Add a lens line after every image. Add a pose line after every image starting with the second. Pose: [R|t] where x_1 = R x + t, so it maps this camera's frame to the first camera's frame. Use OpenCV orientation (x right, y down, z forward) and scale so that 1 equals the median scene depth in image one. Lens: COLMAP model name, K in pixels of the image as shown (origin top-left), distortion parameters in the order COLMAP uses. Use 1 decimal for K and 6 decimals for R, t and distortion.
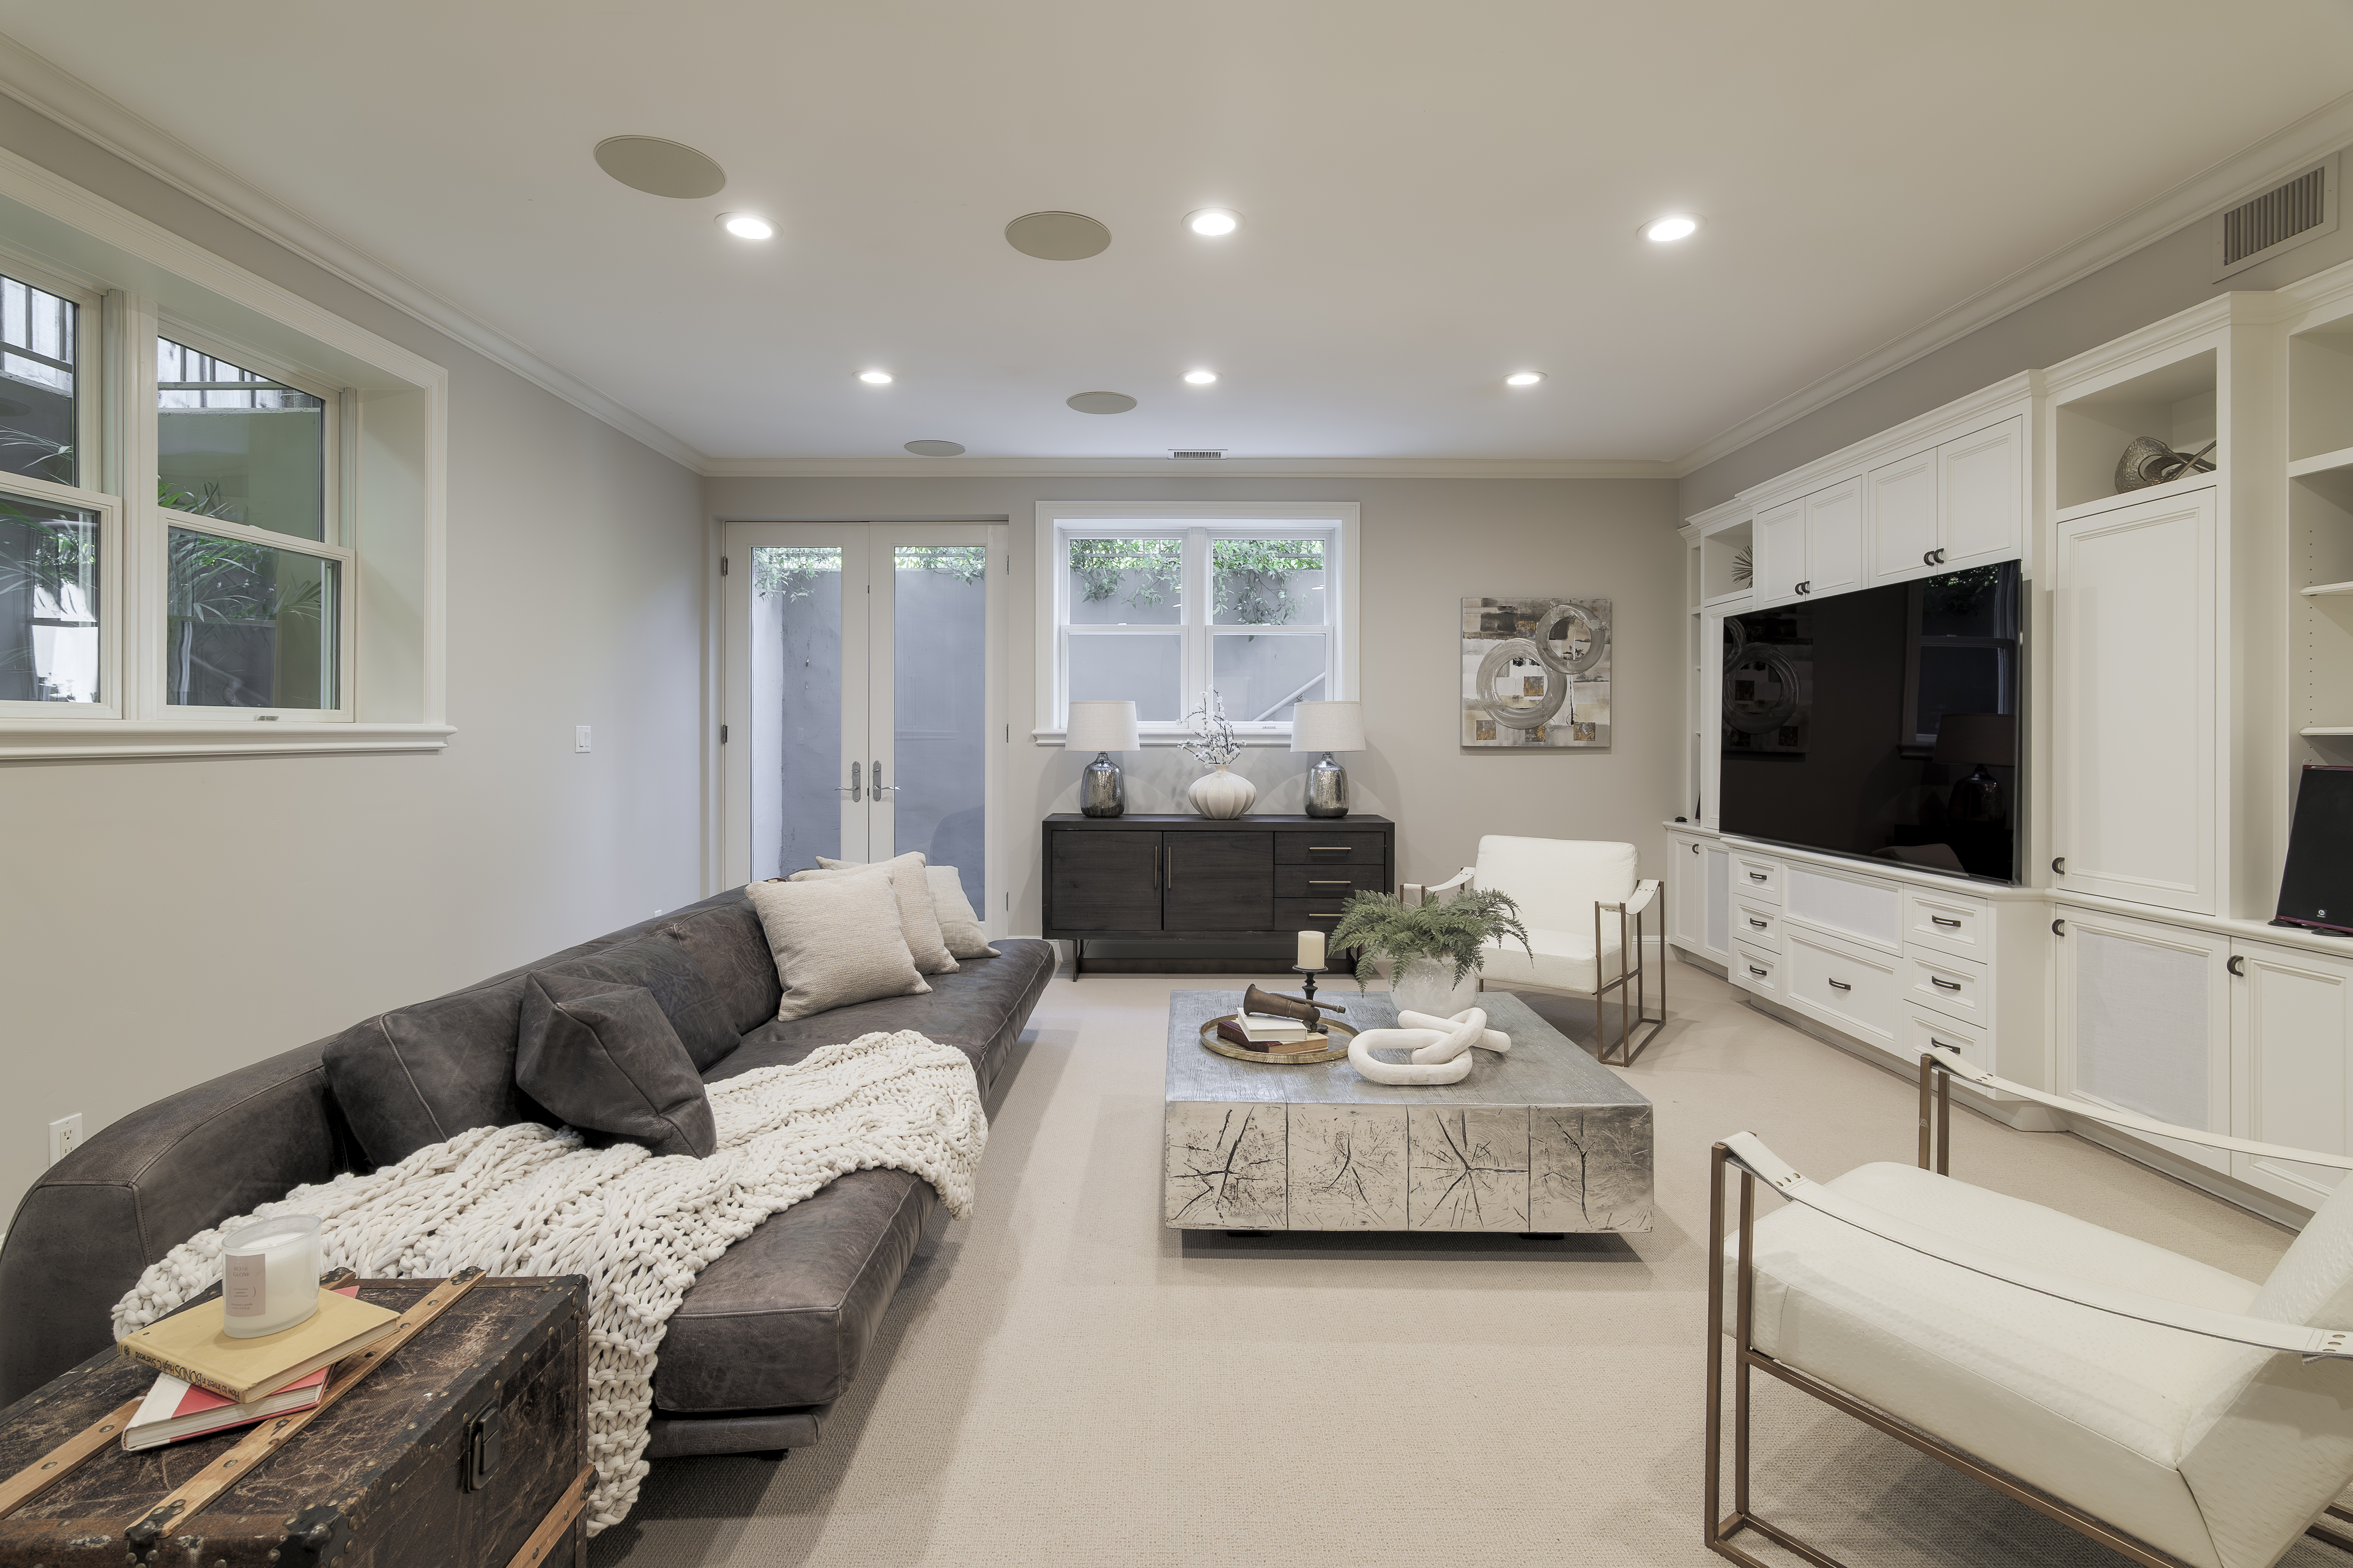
lens RADIAL K [[1102.3, 0, 1108.5], [0, 1102.3, 737.8], [0, 0, 1]] dist [-0.011891, 0.006683]
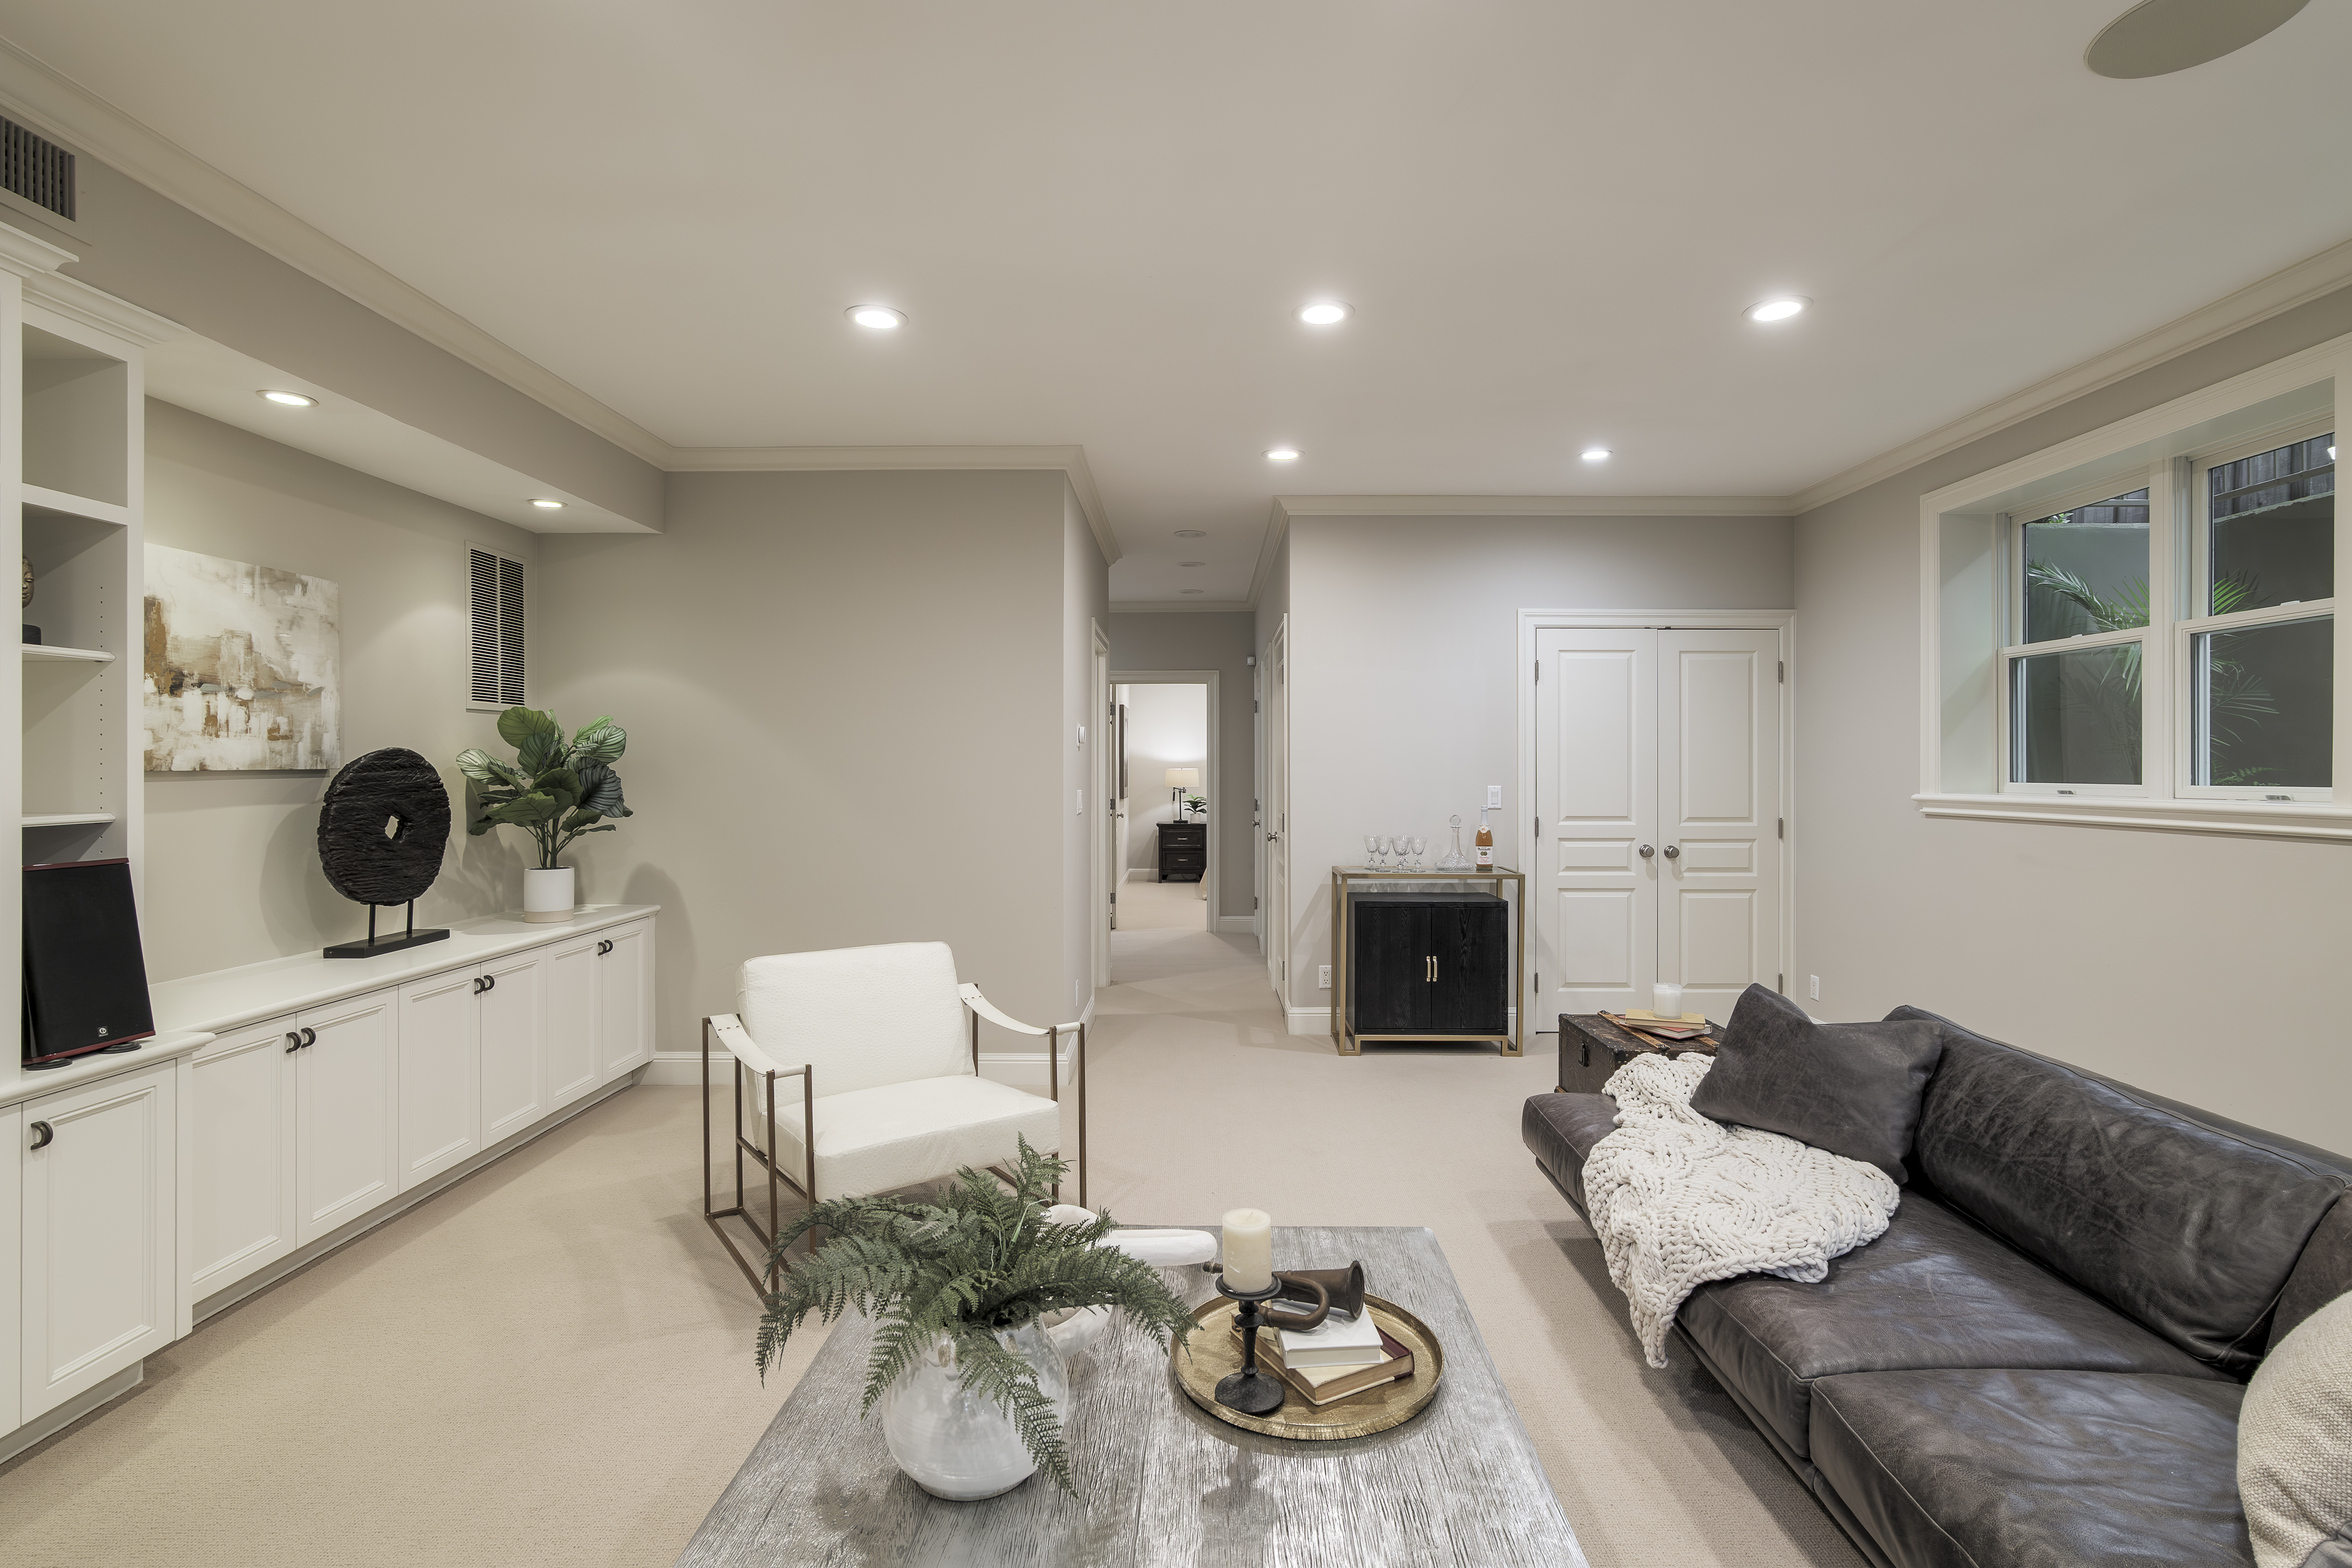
lens RADIAL K [[1101.8, 0, 1182.2], [0, 1101.8, 770.7], [0, 0, 1]] dist [-0.011891, 0.006683]
pose [[-0.999495, 0.002389, -0.031686, 0.123538], [0.002189, 0.999978, 0.006332, -0.021790], [0.031700, 0.006260, -0.999478, 0.836556]]
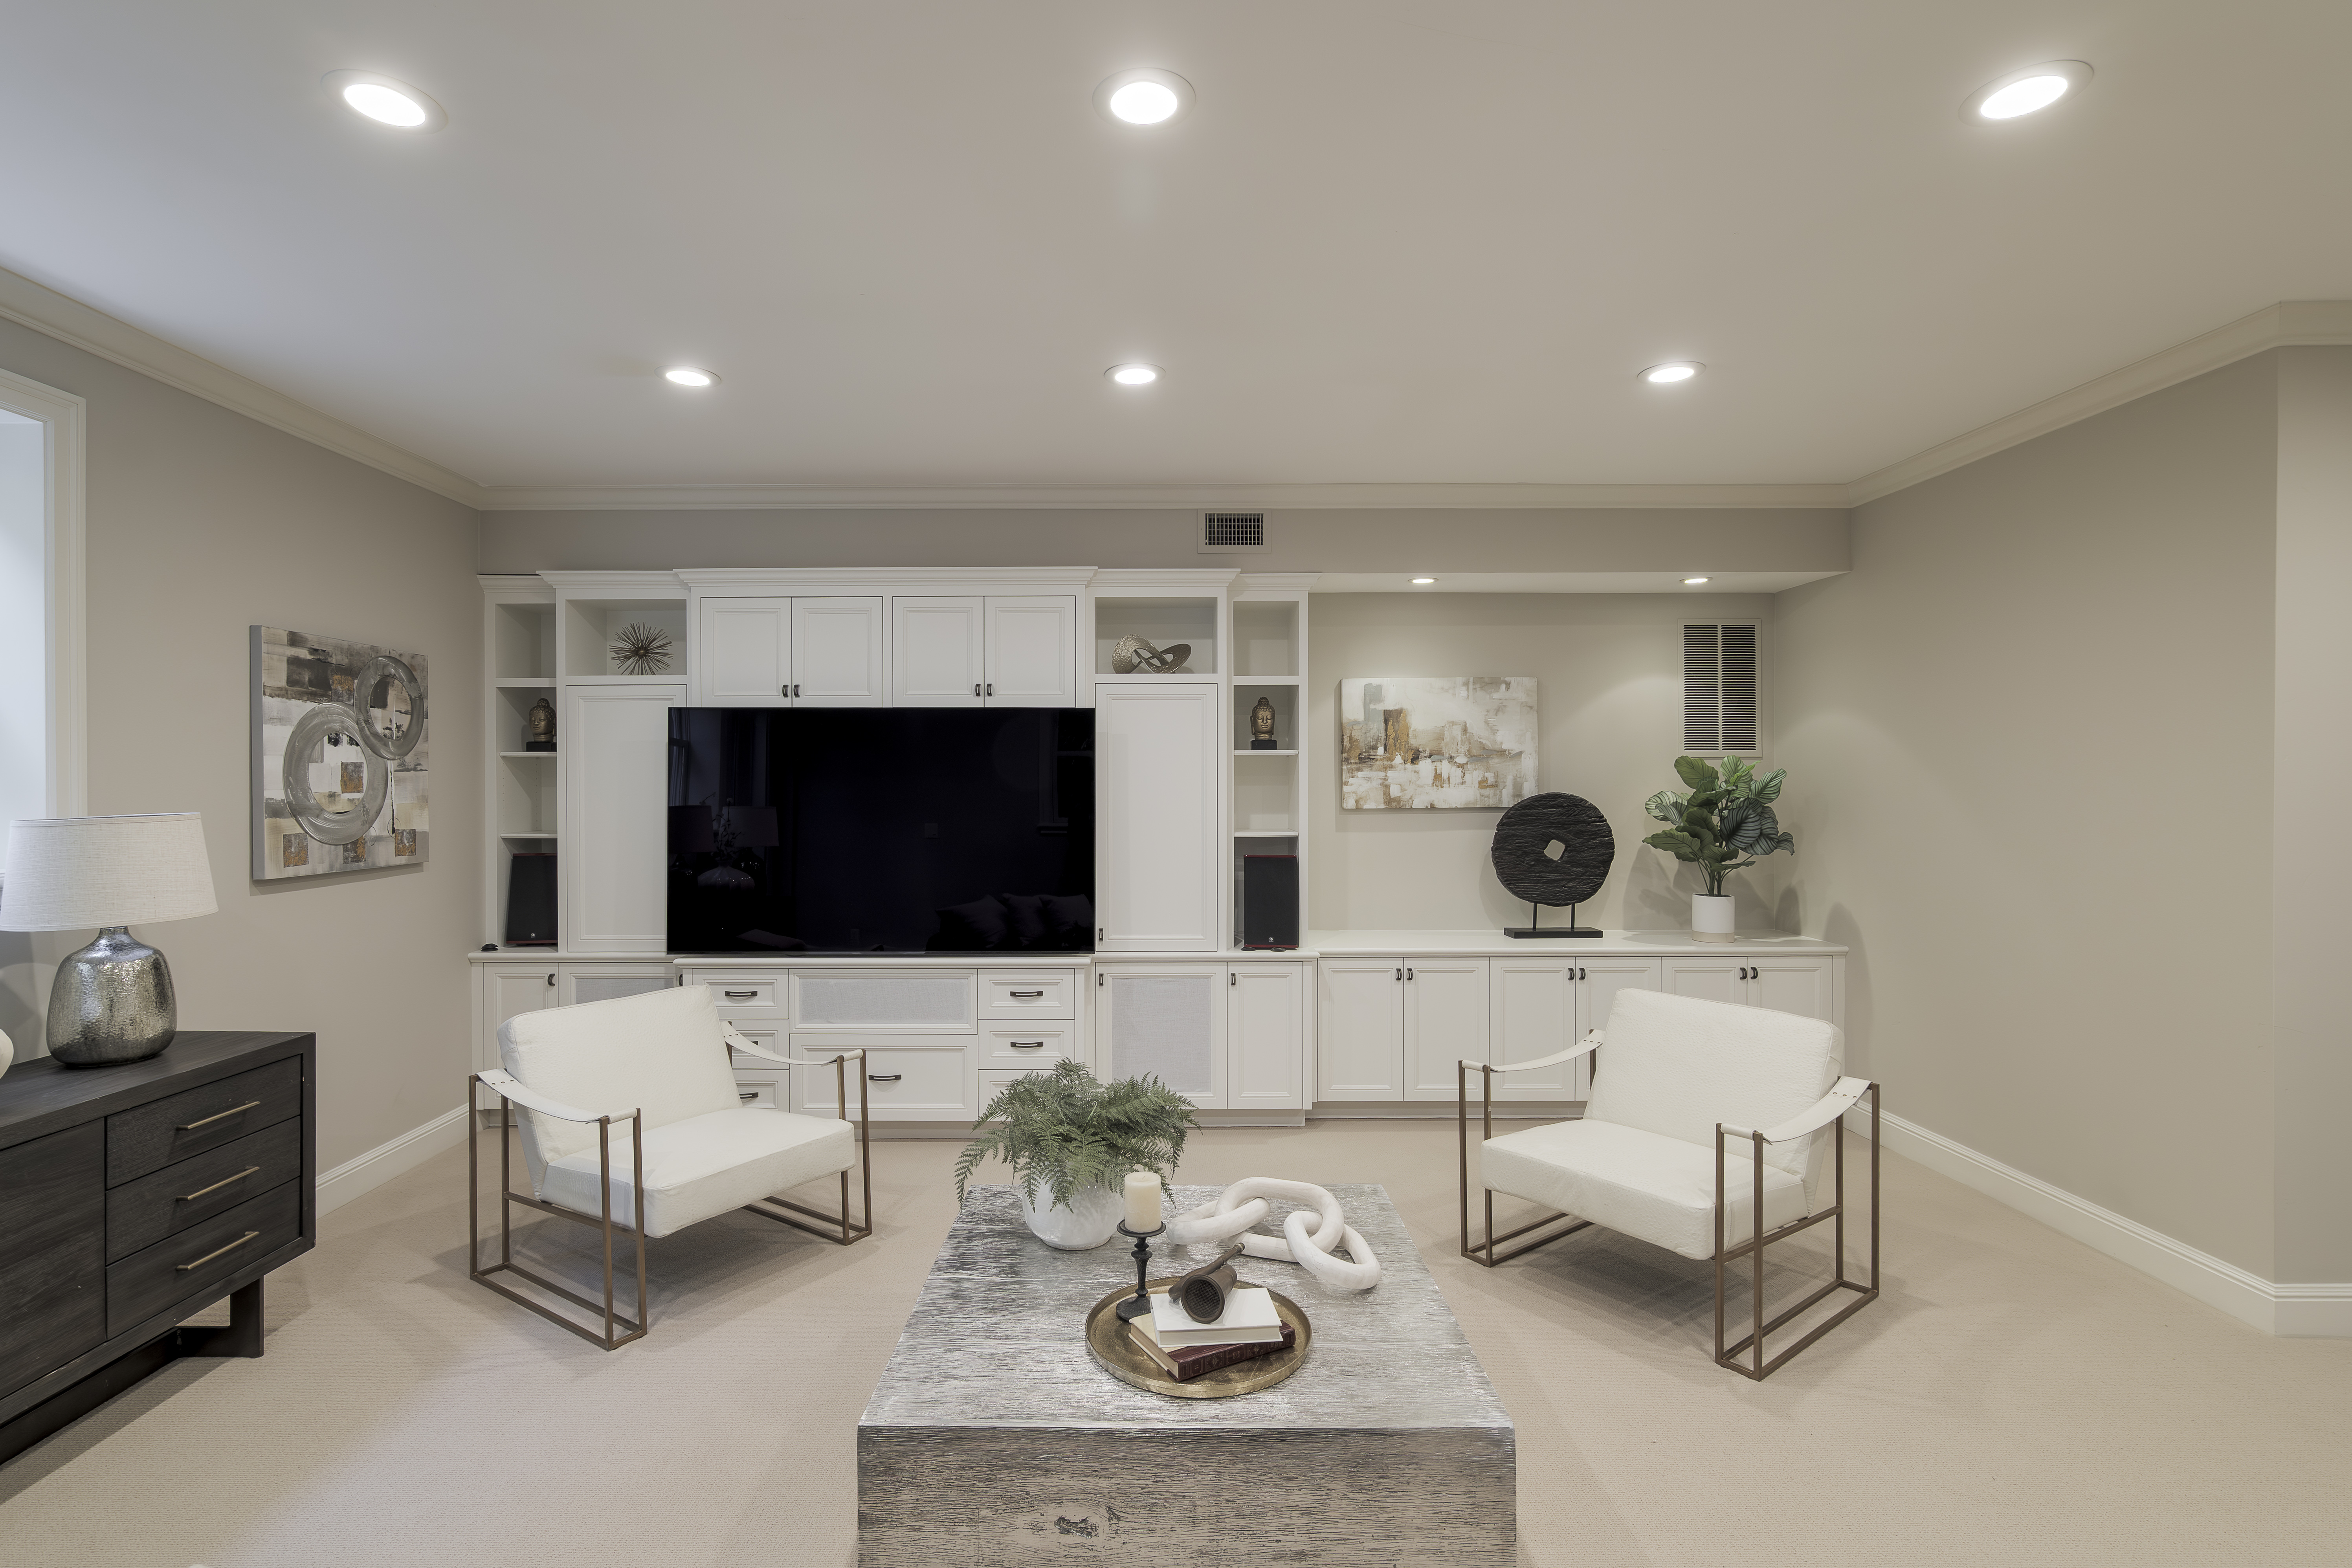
lens RADIAL K [[1101.8, 0, 1177.9], [0, 1101.8, 786.9], [0, 0, 1]] dist [-0.011891, 0.006683]
pose [[-0.057693, -0.008219, 0.998301, -0.287334], [0.004906, 0.999952, 0.008516, -0.044413], [-0.998322, 0.005389, -0.057650, 0.552411]]
